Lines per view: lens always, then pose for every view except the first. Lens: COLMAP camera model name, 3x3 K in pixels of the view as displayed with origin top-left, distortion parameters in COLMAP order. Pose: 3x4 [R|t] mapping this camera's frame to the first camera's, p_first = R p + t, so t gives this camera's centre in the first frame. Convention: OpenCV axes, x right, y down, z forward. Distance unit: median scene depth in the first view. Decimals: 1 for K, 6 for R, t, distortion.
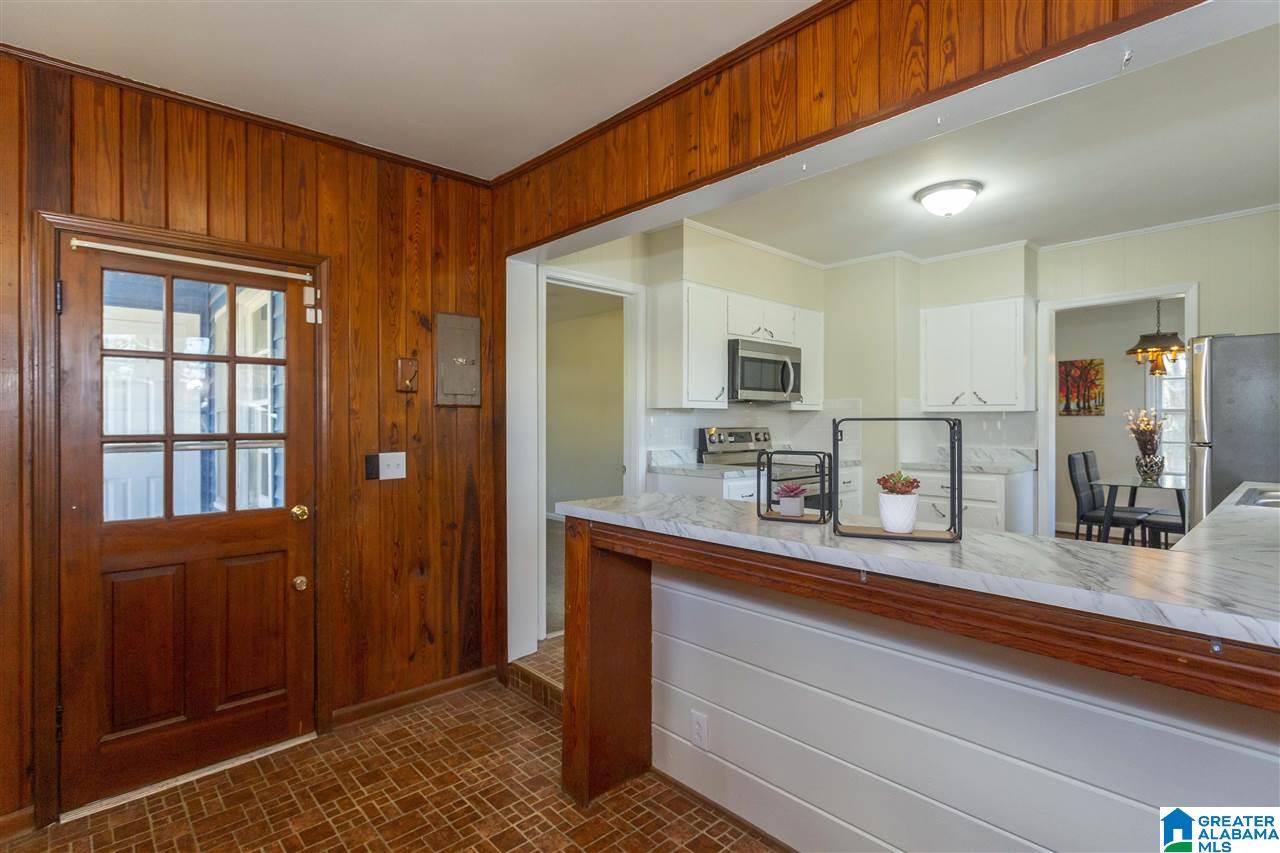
lens RADIAL K [[683.8, 0, 621.6], [0, 683.8, 418.5], [0, 0, 1]] dist [0.021702, 0.000916]
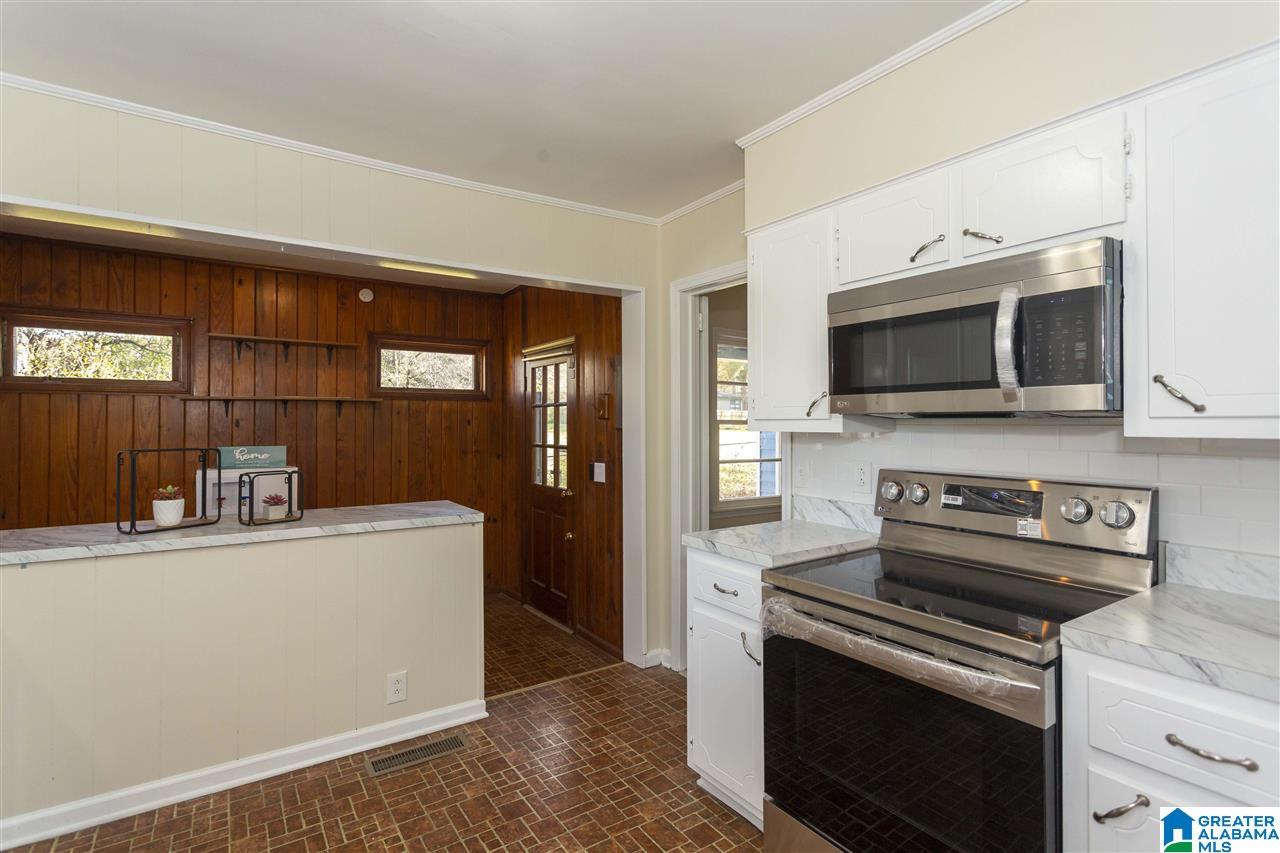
lens RADIAL K [[615.6, 0, 651.5], [0, 615.6, 418.1], [0, 0, 1]] dist [0.012171, 0.001450]
pose [[-0.161607, -0.012427, -0.986777, 0.566448], [-0.006380, 0.999913, -0.011547, -0.016620], [0.986835, 0.004429, -0.161672, 0.839465]]
